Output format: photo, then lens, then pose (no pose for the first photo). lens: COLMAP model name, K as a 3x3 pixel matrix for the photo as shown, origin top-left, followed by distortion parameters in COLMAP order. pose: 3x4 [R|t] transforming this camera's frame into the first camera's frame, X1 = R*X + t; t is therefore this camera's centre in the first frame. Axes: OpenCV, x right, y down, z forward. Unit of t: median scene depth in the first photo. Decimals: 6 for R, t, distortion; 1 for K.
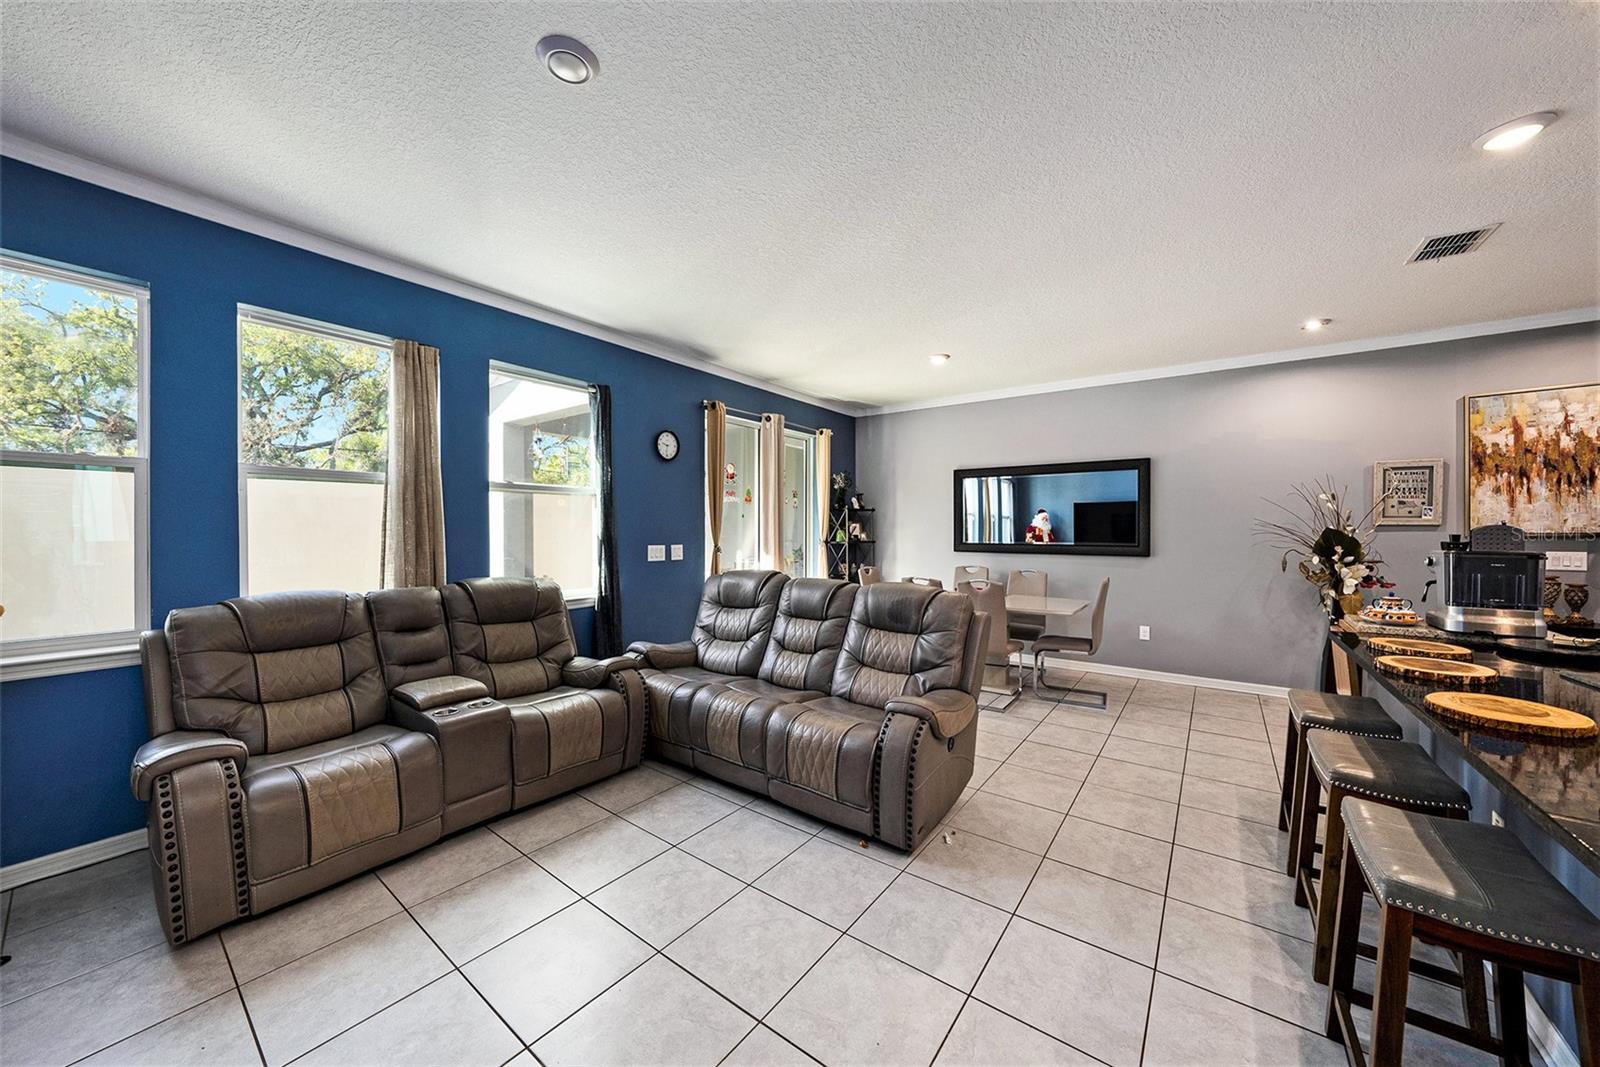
lens RADIAL K [[565.7, 0, 807.6], [0, 565.7, 539.7], [0, 0, 1]] dist [-0.009608, 0.000333]
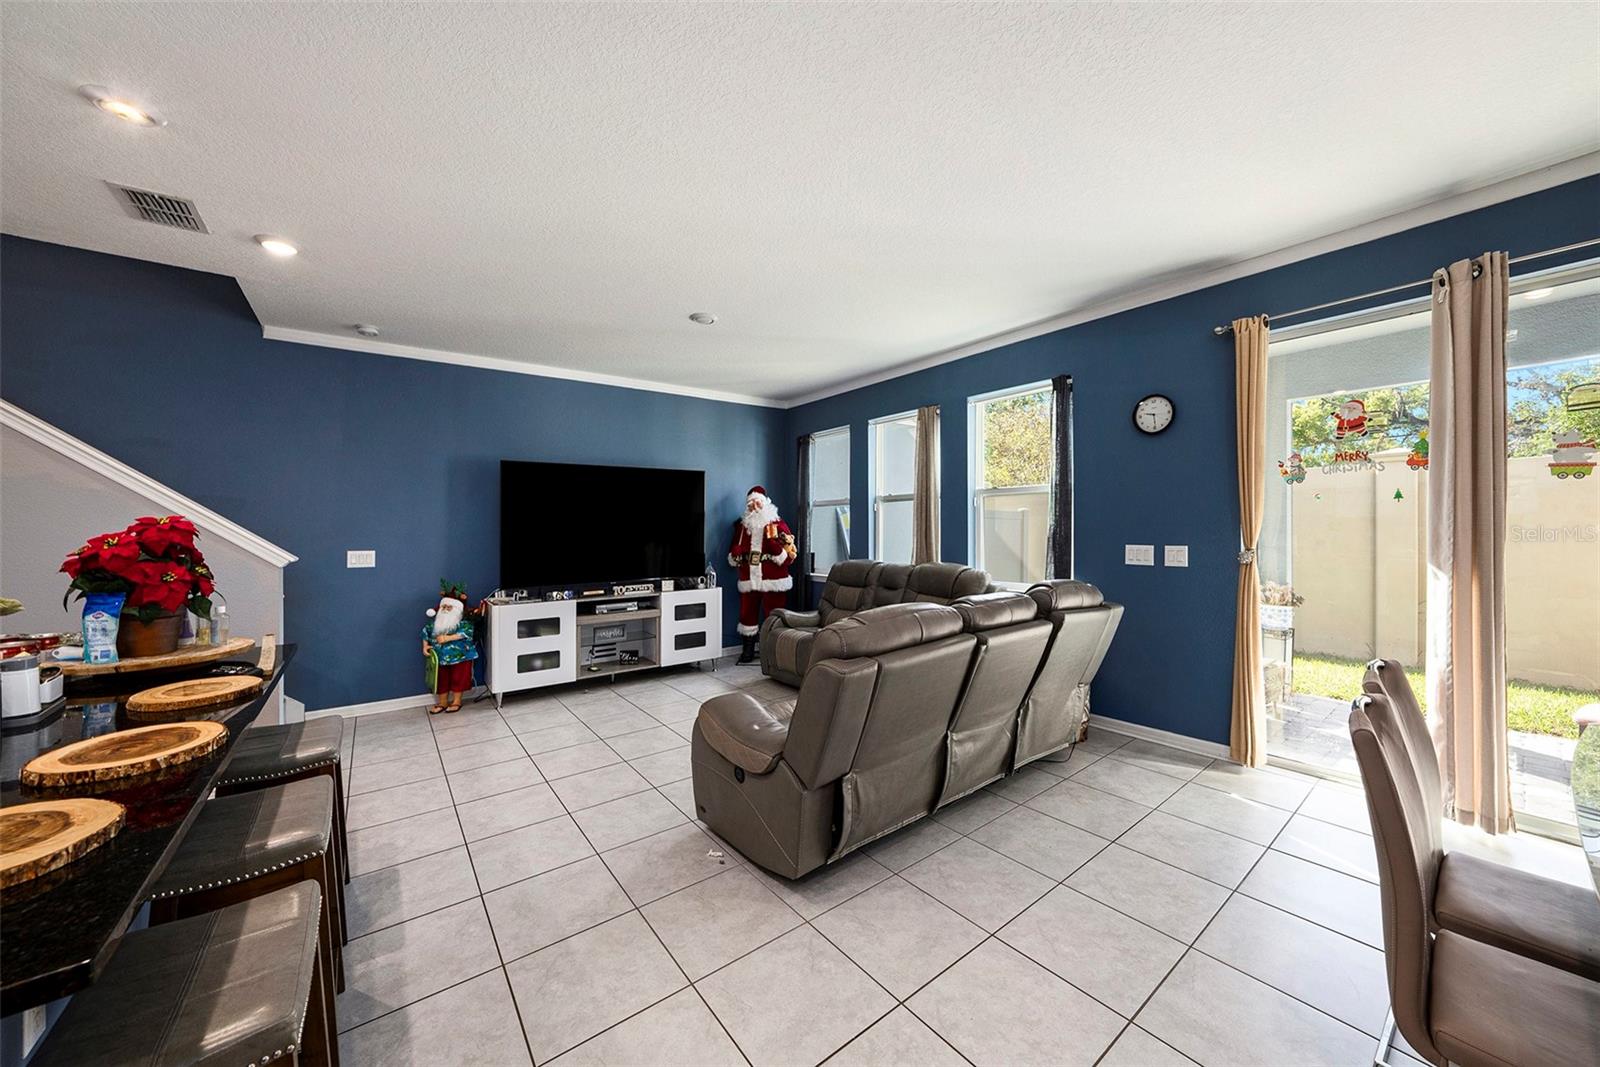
lens RADIAL K [[565.7, 0, 816.8], [0, 565.7, 538.9], [0, 0, 1]] dist [-0.009608, 0.000333]
pose [[-0.260150, 0.022426, -0.965308, 0.816540], [-0.003529, 0.999701, 0.024176, -0.022458], [0.965562, 0.009696, -0.259993, 1.032345]]
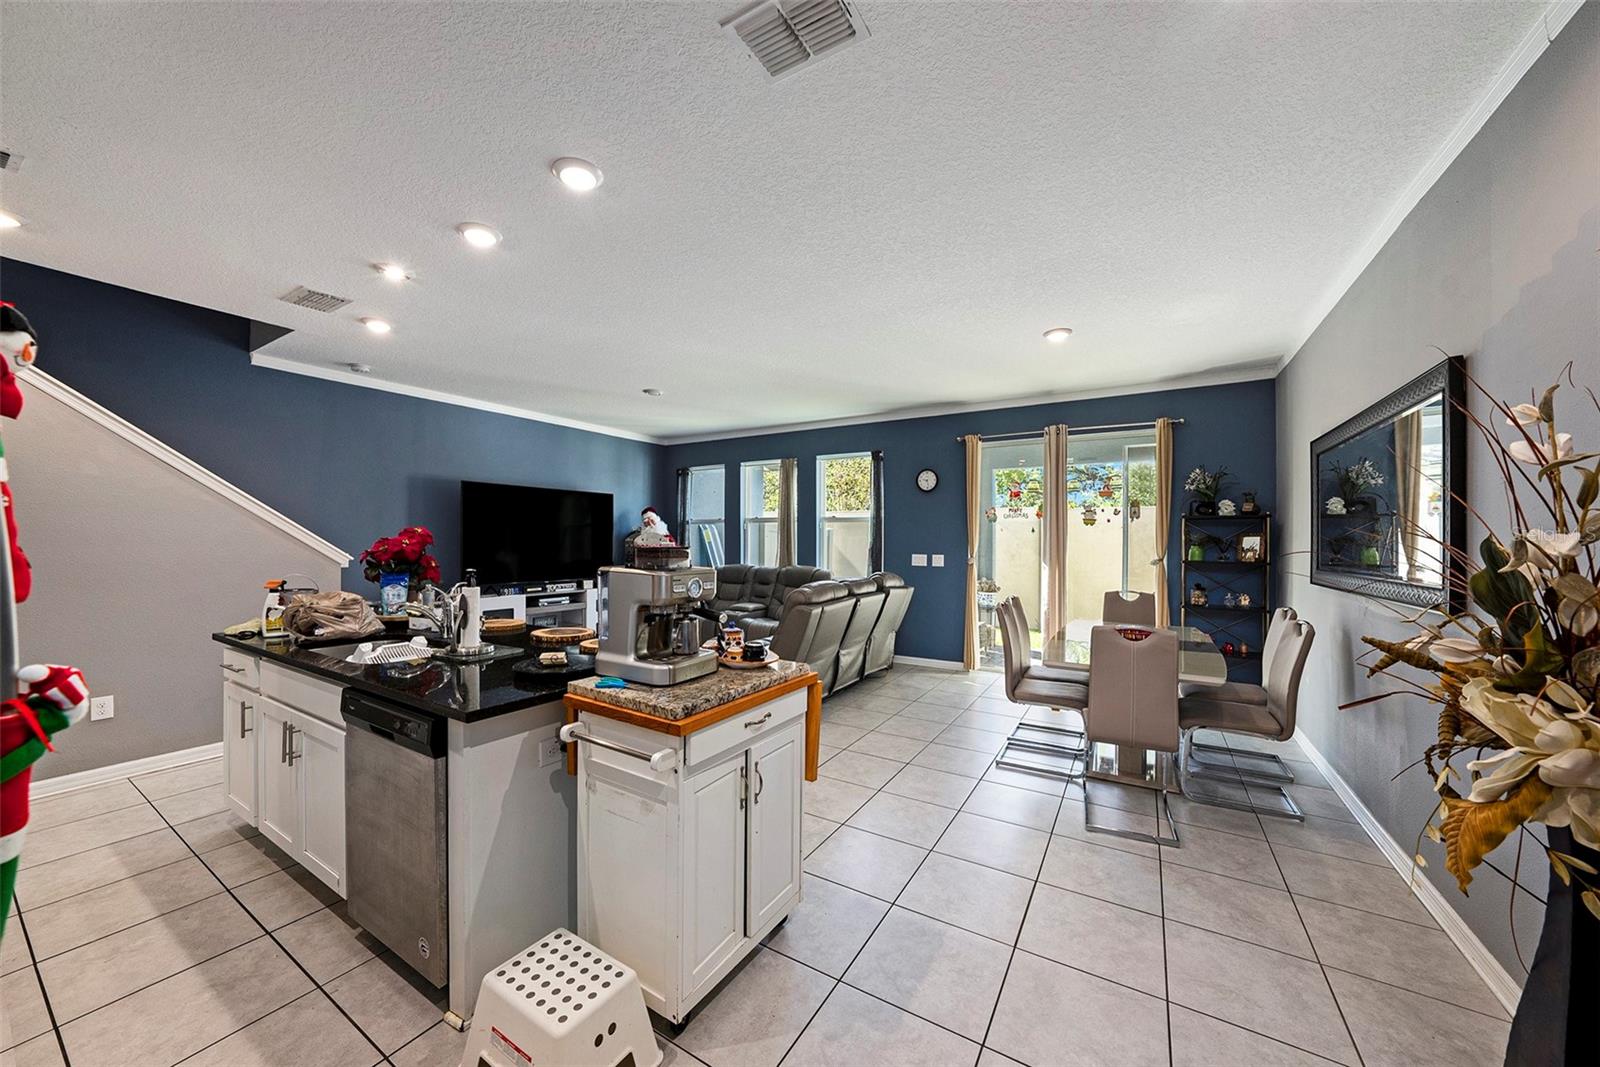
lens RADIAL K [[565.7, 0, 803.1], [0, 565.7, 537.3], [0, 0, 1]] dist [-0.009608, 0.000333]
pose [[0.096766, -0.004740, -0.995296, 1.430277], [-0.022580, 0.999721, -0.006957, -0.020923], [0.995051, 0.023147, 0.096632, 0.788115]]
